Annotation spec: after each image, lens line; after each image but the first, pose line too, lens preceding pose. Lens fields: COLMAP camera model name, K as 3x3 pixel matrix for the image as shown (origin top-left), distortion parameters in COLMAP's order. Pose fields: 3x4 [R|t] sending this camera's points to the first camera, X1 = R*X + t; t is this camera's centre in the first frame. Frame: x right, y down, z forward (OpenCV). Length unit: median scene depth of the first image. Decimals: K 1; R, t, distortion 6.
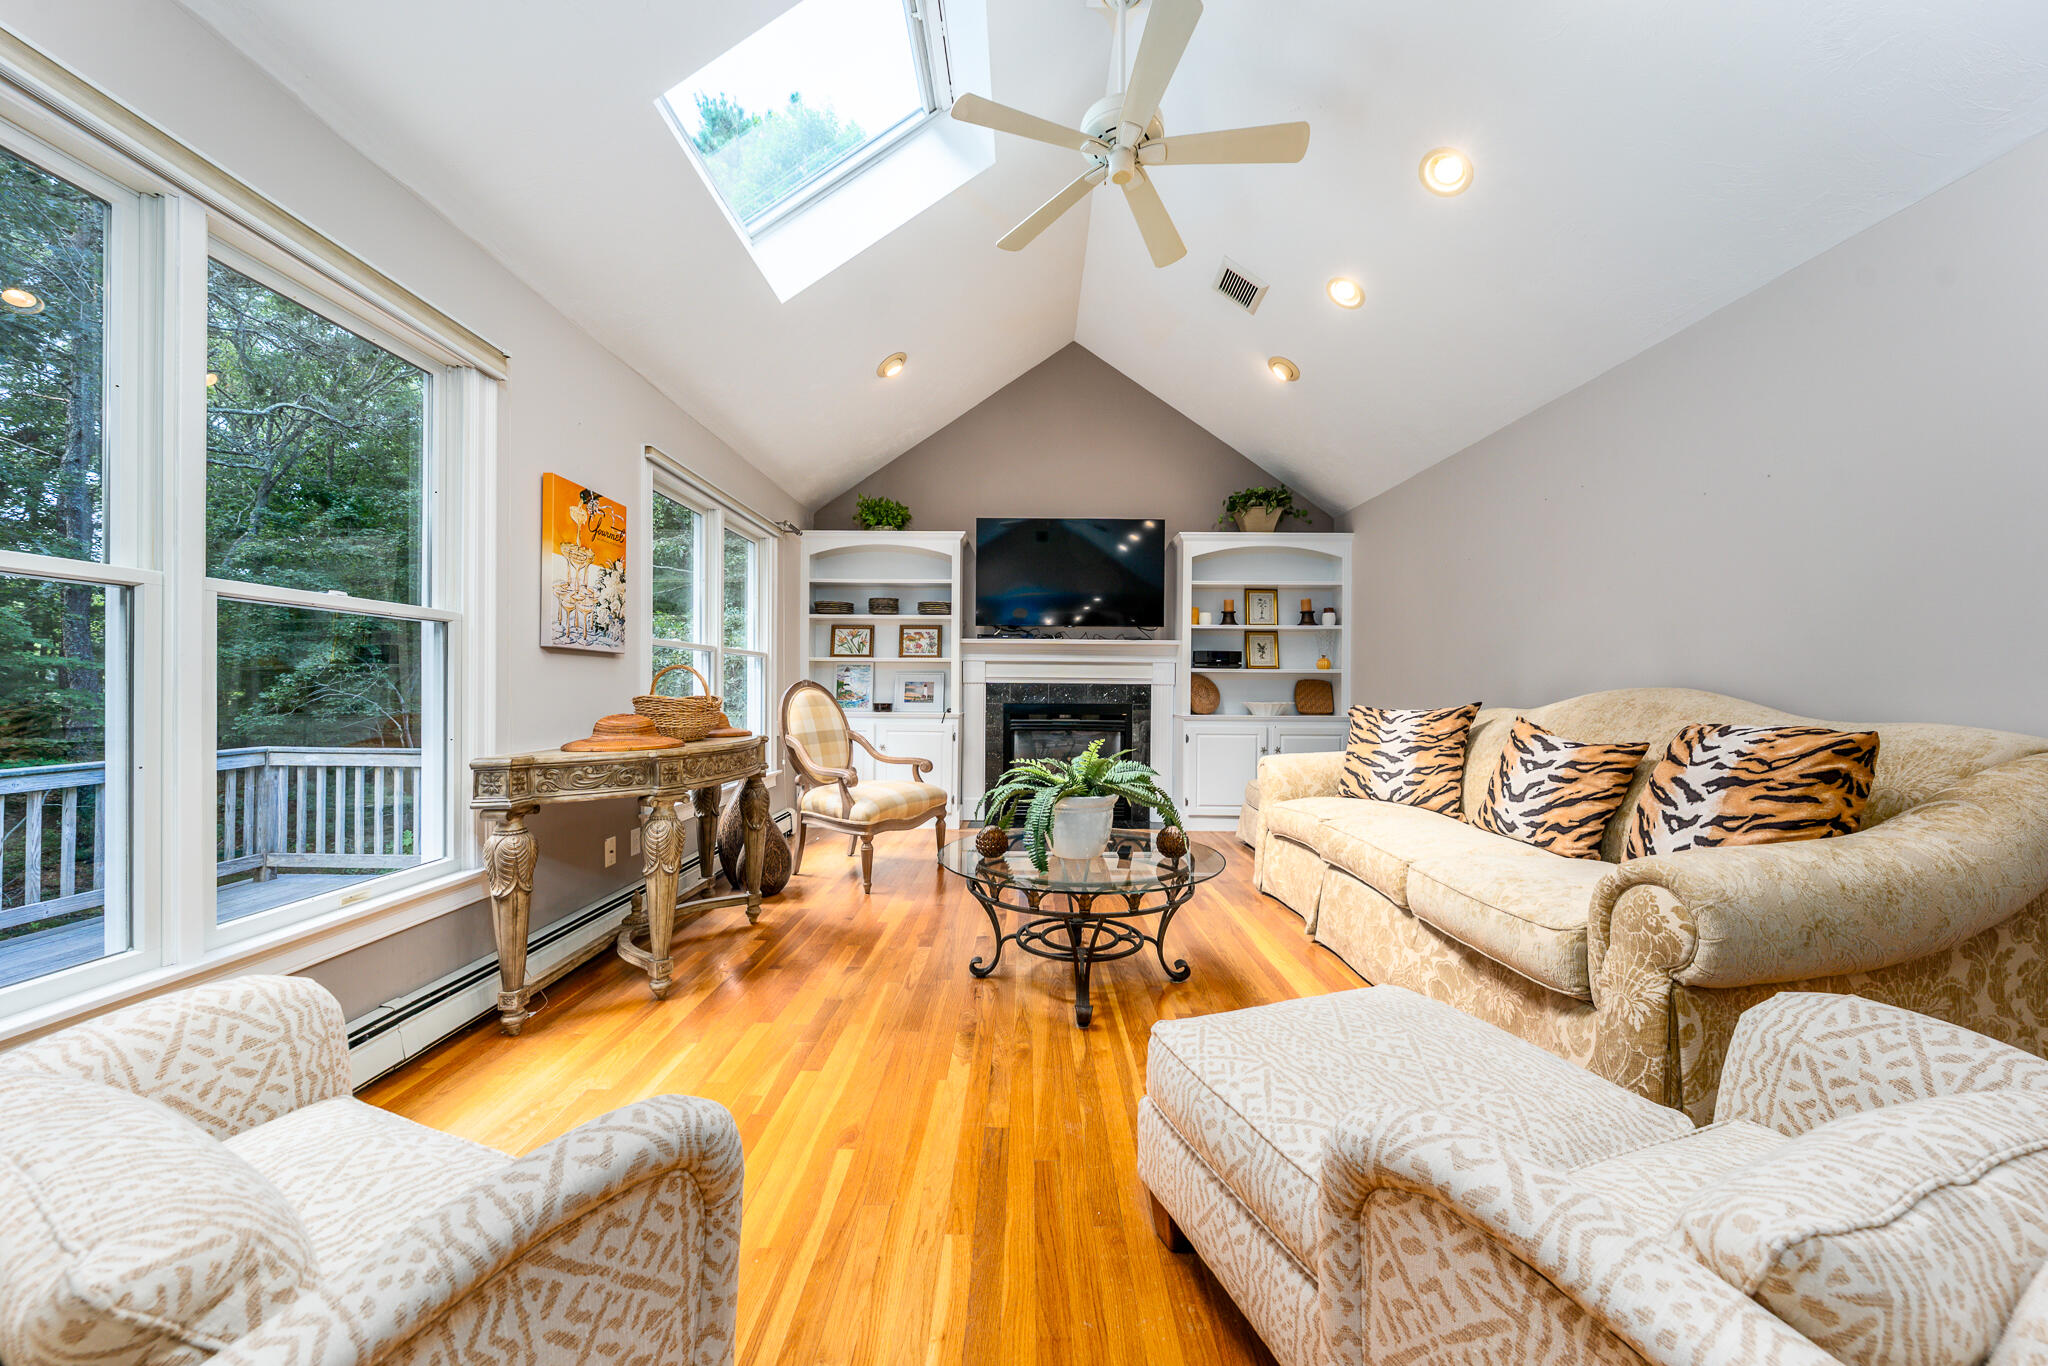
lens RADIAL K [[719.6, 0, 1019.1], [0, 719.6, 676.1], [0, 0, 1]] dist [0.000015, -0.000064]
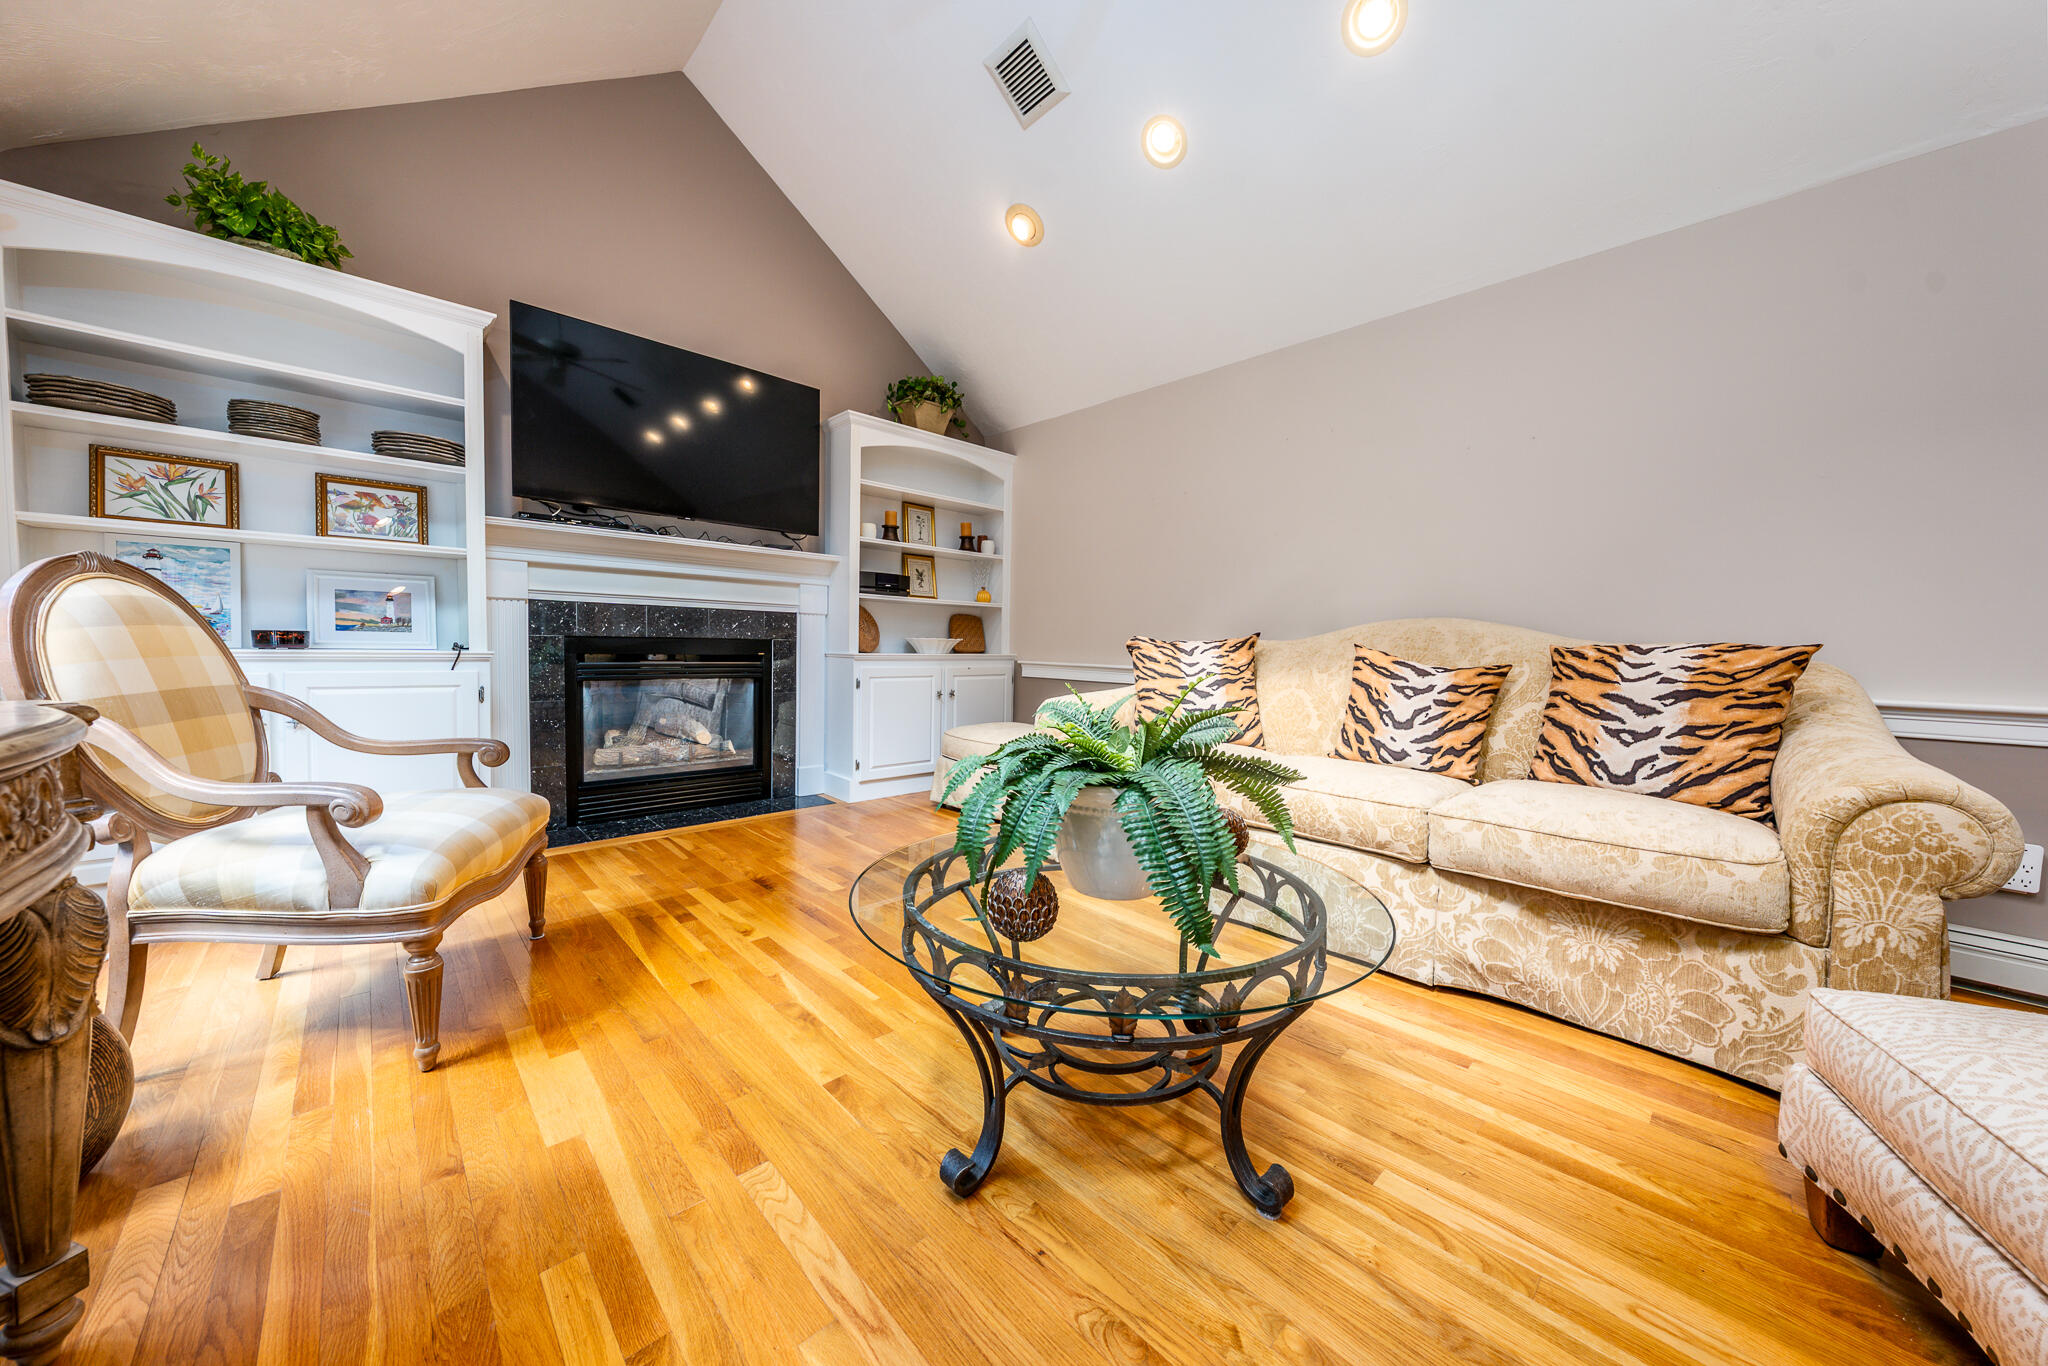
lens RADIAL K [[718.2, 0, 1039.5], [0, 718.2, 669.8], [0, 0, 1]] dist [-0.000943, -0.000090]
pose [[0.714030, -0.019545, 0.699843, -0.249457], [-0.024820, 0.998275, 0.053203, 0.040196], [-0.699675, -0.055359, 0.712313, 0.481510]]
